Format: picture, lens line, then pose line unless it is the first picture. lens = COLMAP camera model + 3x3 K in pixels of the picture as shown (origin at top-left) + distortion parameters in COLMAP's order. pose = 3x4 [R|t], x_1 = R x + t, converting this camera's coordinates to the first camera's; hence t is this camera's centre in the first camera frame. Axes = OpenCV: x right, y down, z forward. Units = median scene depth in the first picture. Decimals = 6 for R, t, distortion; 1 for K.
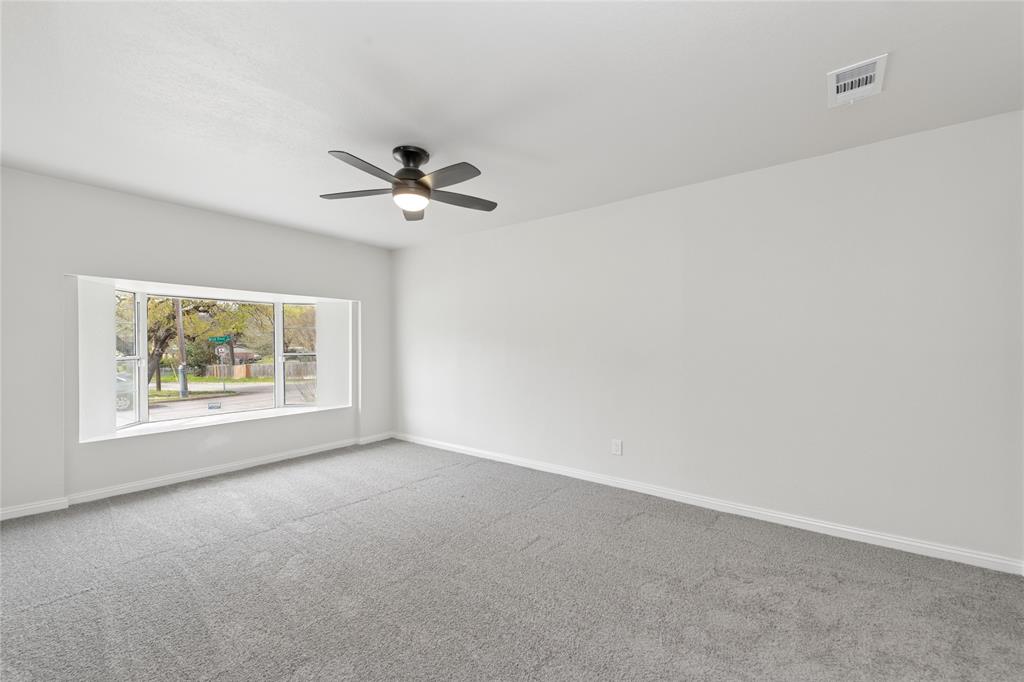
lens RADIAL K [[401.1, 0, 510.7], [0, 401.1, 346.0], [0, 0, 1]] dist [0.001855, 0.000068]
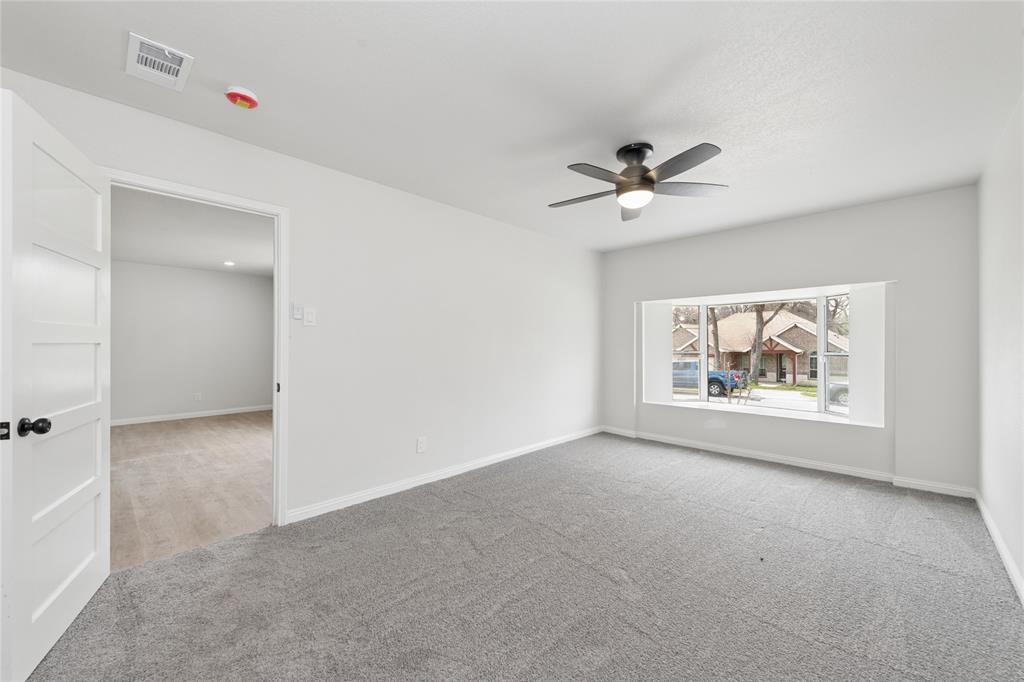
lens RADIAL K [[401.1, 0, 510.7], [0, 401.1, 346.0], [0, 0, 1]] dist [0.001855, 0.000068]
pose [[-0.131435, 0.001977, -0.991323, 0.648821], [-0.002991, 0.999993, 0.002391, 0.005150], [0.991320, 0.003279, -0.131428, 0.677171]]
